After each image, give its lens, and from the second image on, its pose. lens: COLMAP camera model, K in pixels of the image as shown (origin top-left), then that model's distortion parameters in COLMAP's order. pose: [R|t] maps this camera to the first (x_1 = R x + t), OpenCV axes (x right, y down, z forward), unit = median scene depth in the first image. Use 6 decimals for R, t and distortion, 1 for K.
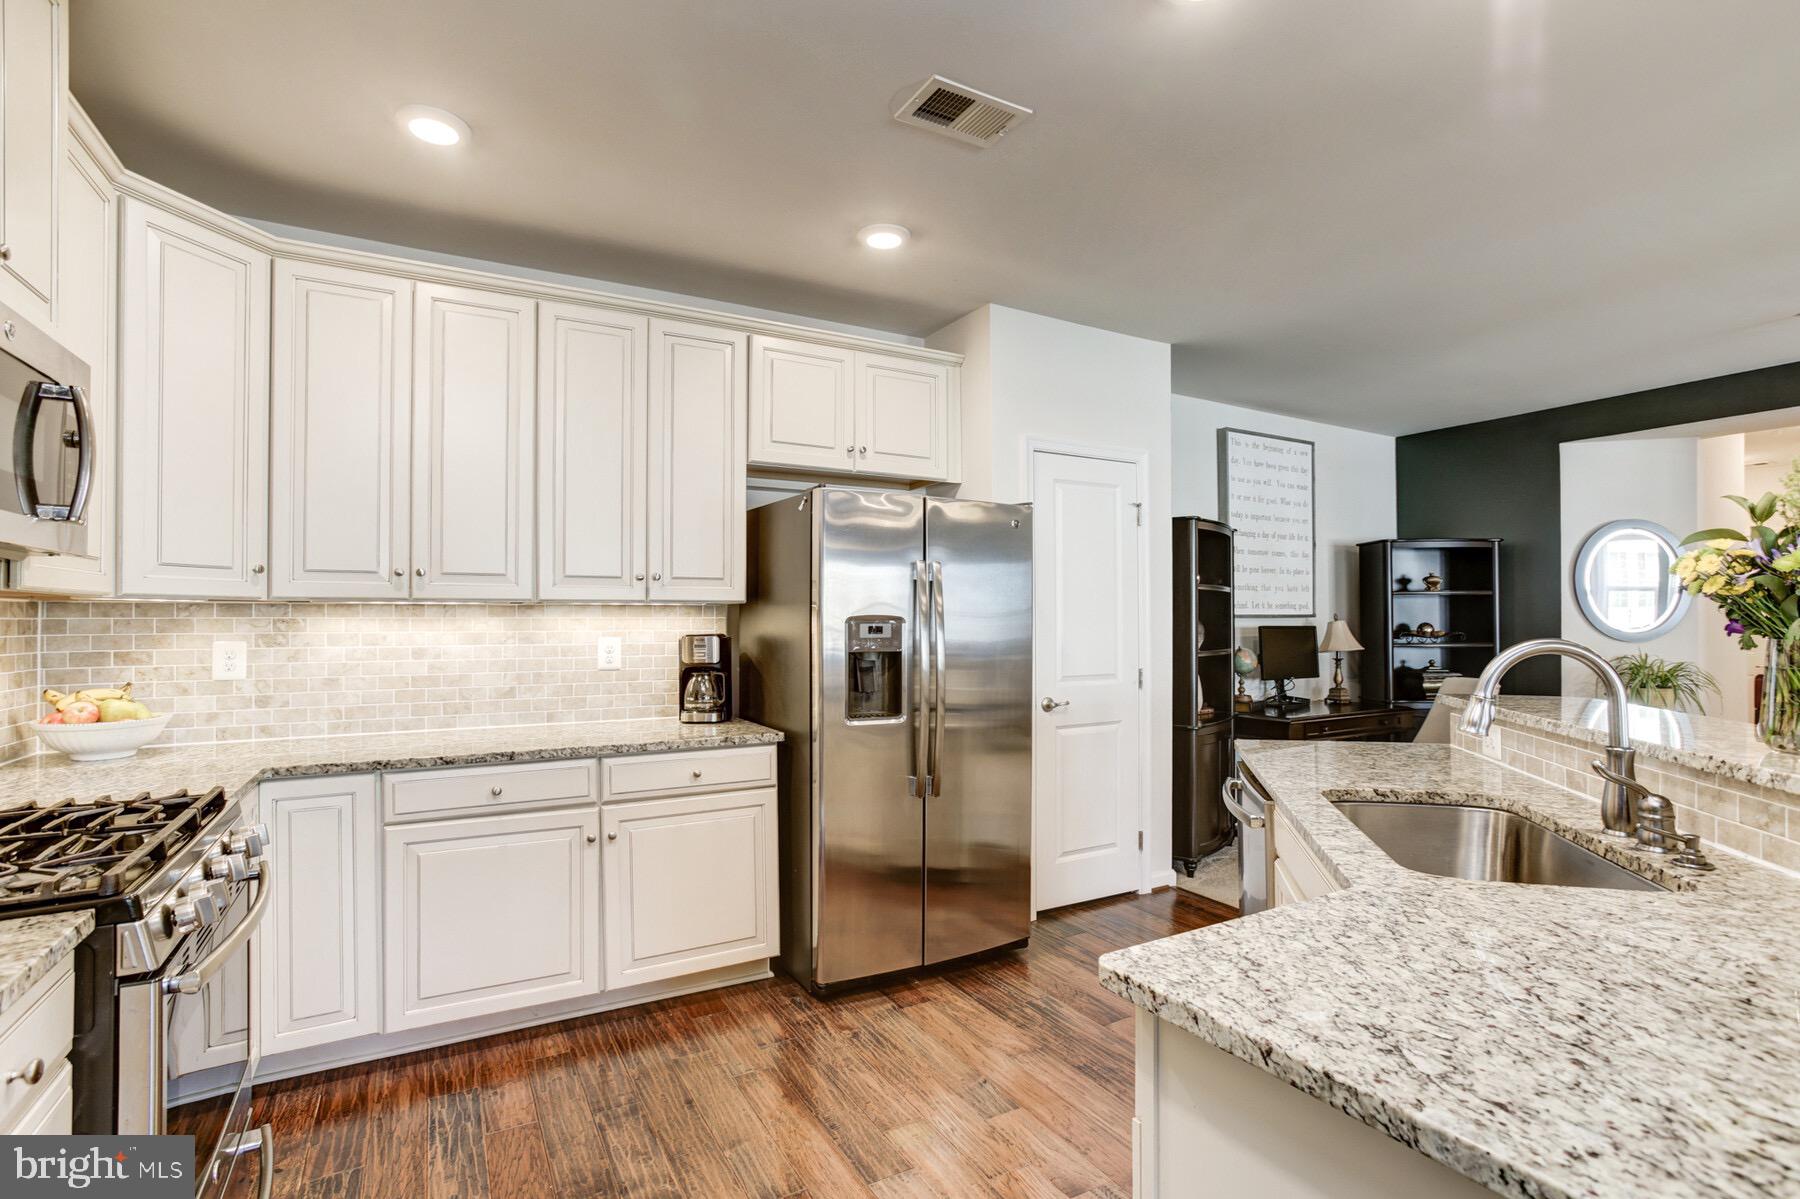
lens RADIAL K [[841.7, 0, 902.9], [0, 841.7, 610.3], [0, 0, 1]] dist [-0.056080, 0.025104]
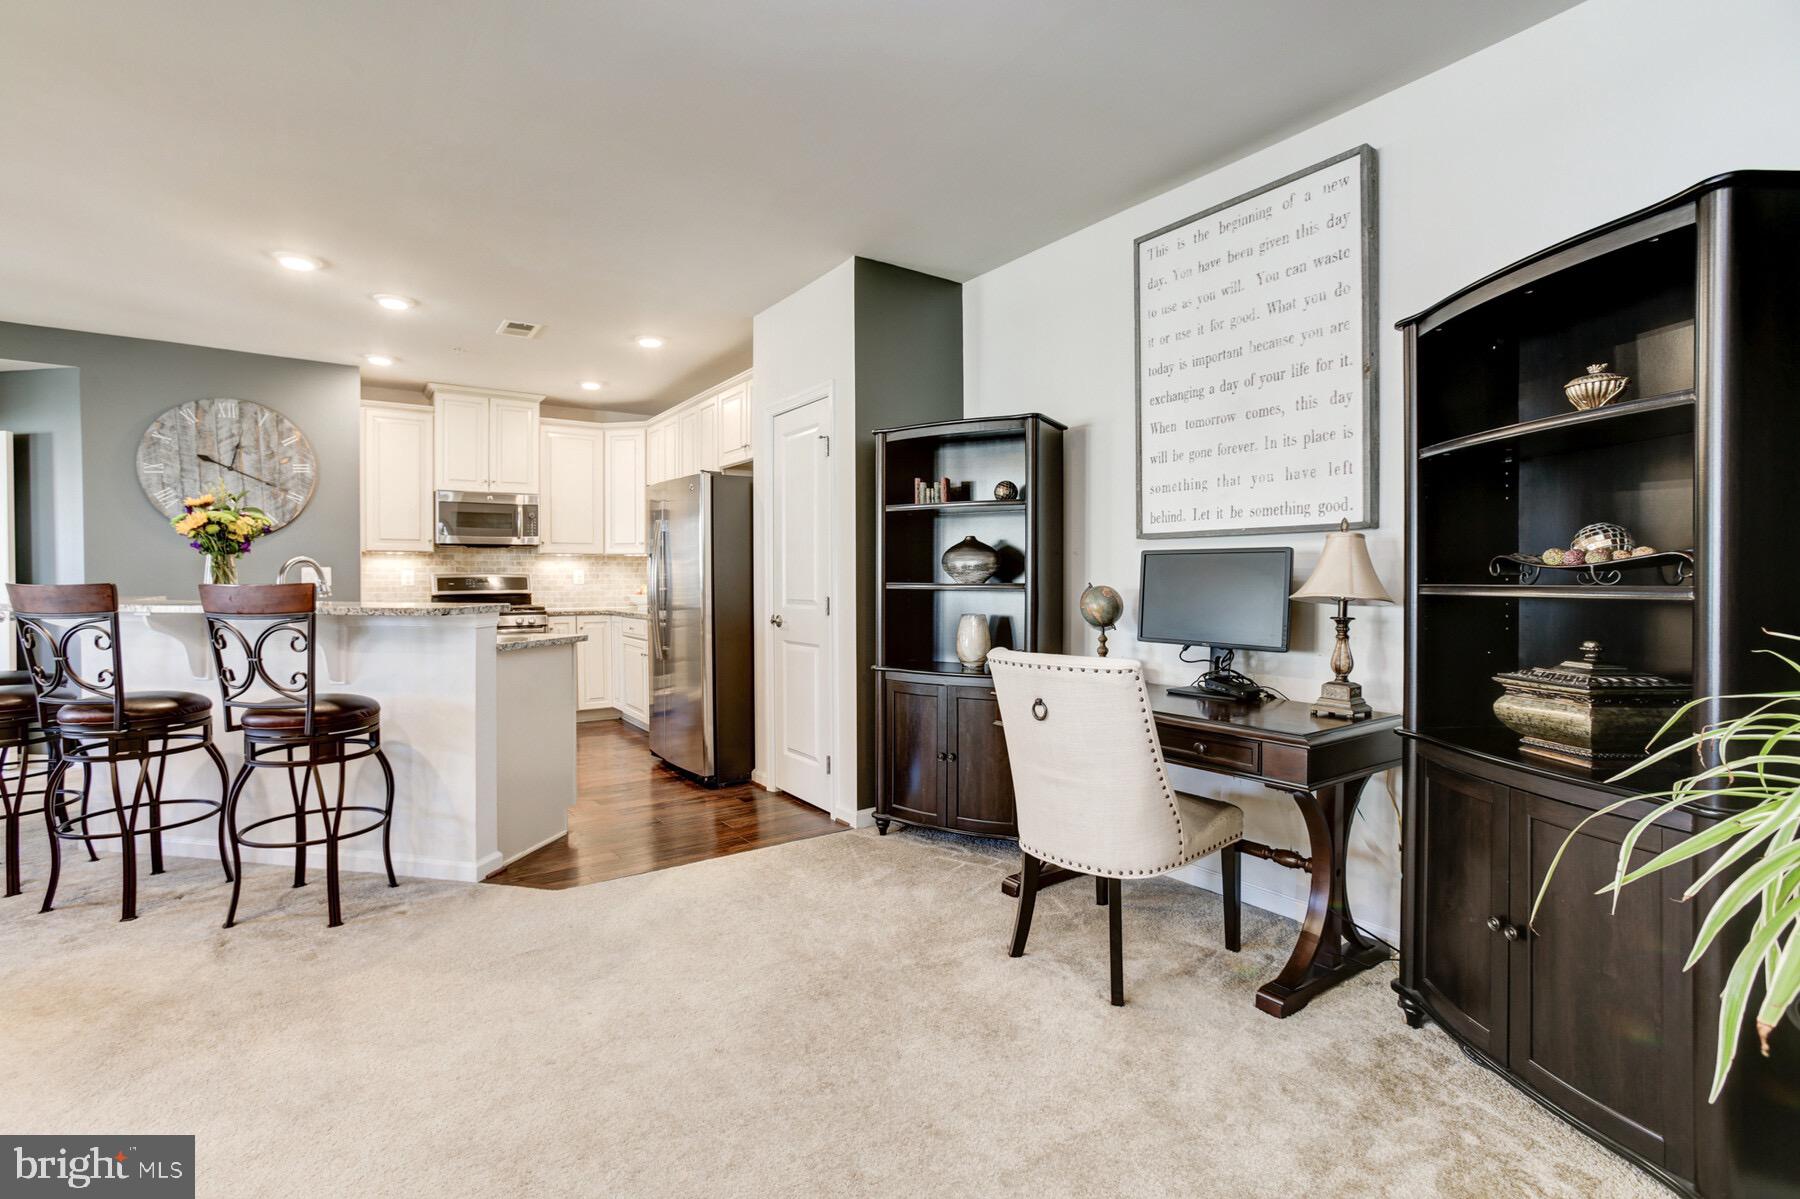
lens RADIAL K [[809.1, 0, 884.7], [0, 809.1, 589.9], [0, 0, 1]] dist [-0.053291, 0.030450]
pose [[0.092581, 0.016238, -0.995573, 1.714446], [0.013647, 0.999752, 0.017576, 0.060036], [0.995612, -0.015213, 0.092336, 1.306833]]
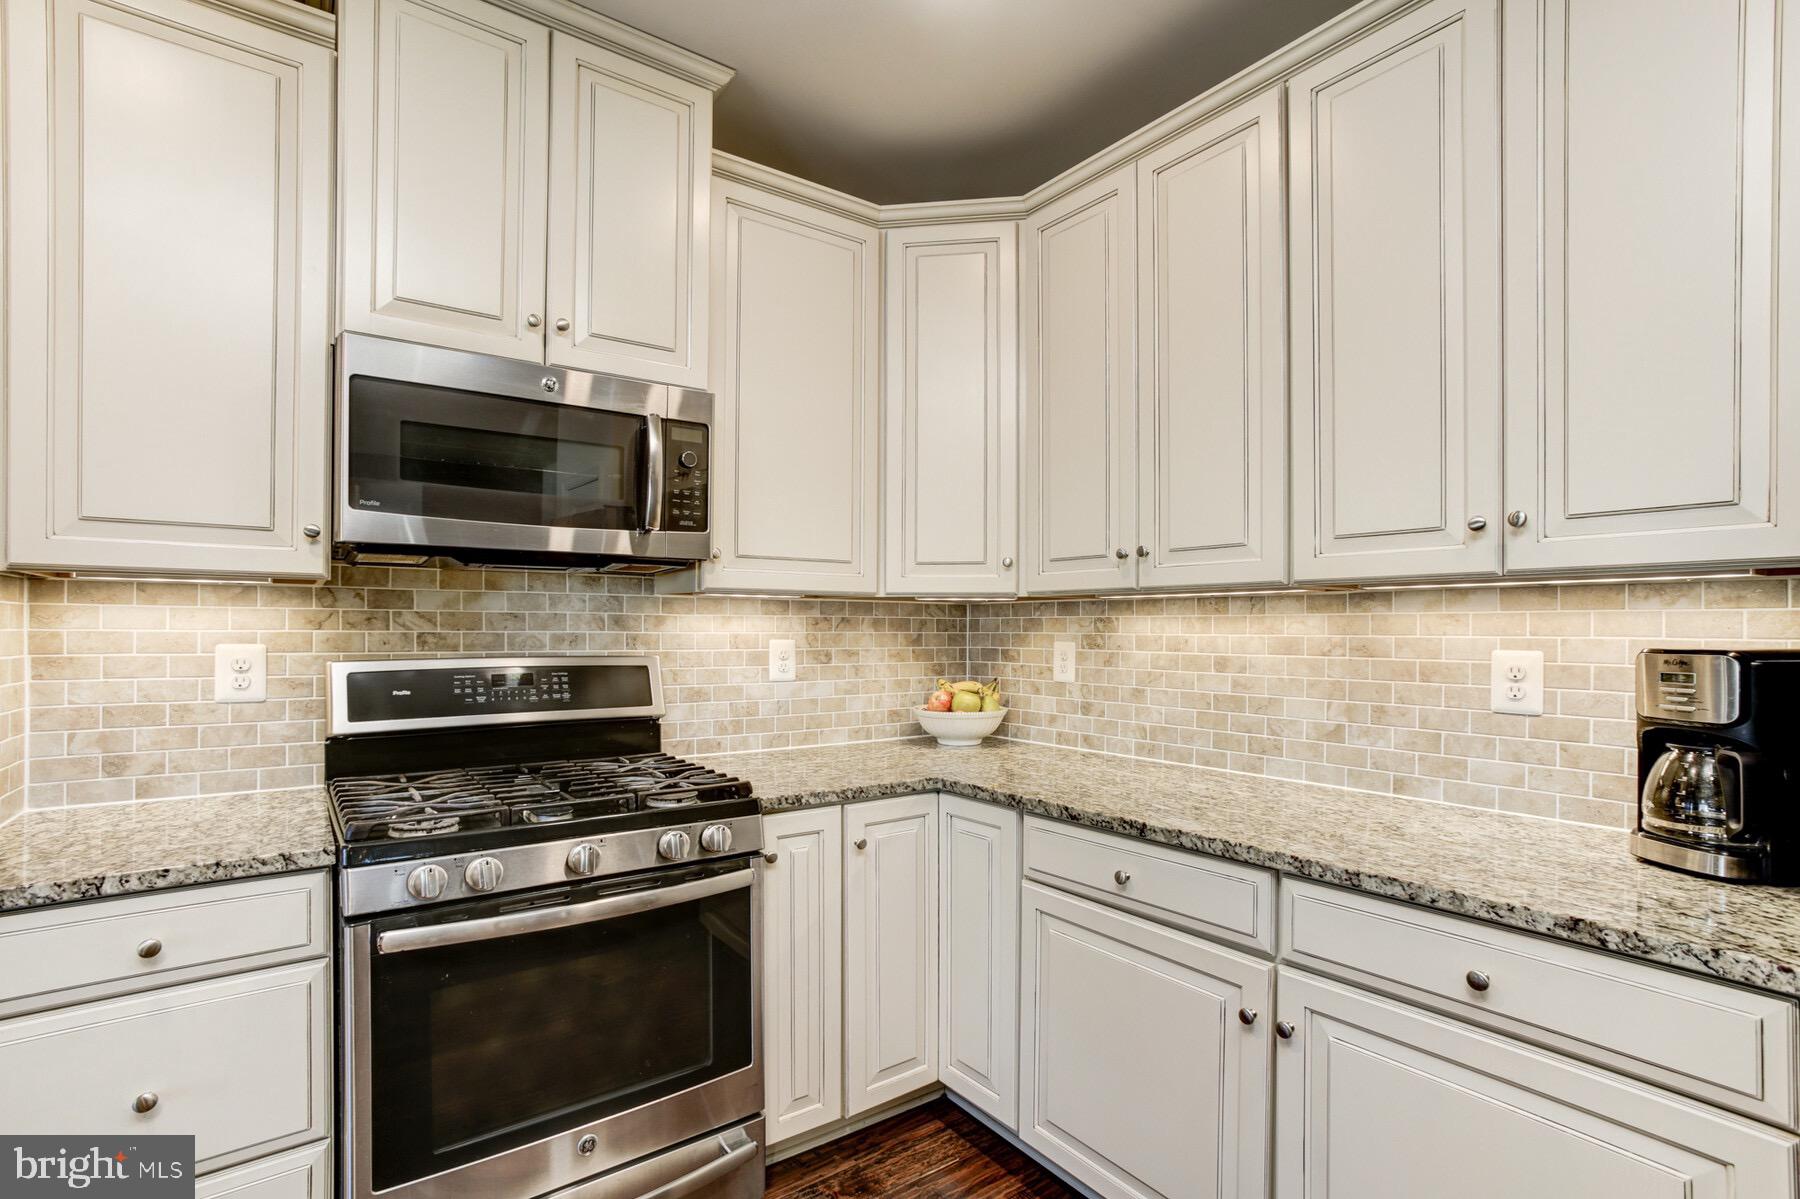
lens RADIAL K [[845.7, 0, 898.1], [0, 845.7, 626.1], [0, 0, 1]] dist [-0.042093, 0.018483]
pose [[0.118166, -0.000397, -0.992994, 0.121993], [0.007760, 0.999970, 0.000524, 0.016318], [0.992964, -0.007767, 0.118166, 0.637504]]
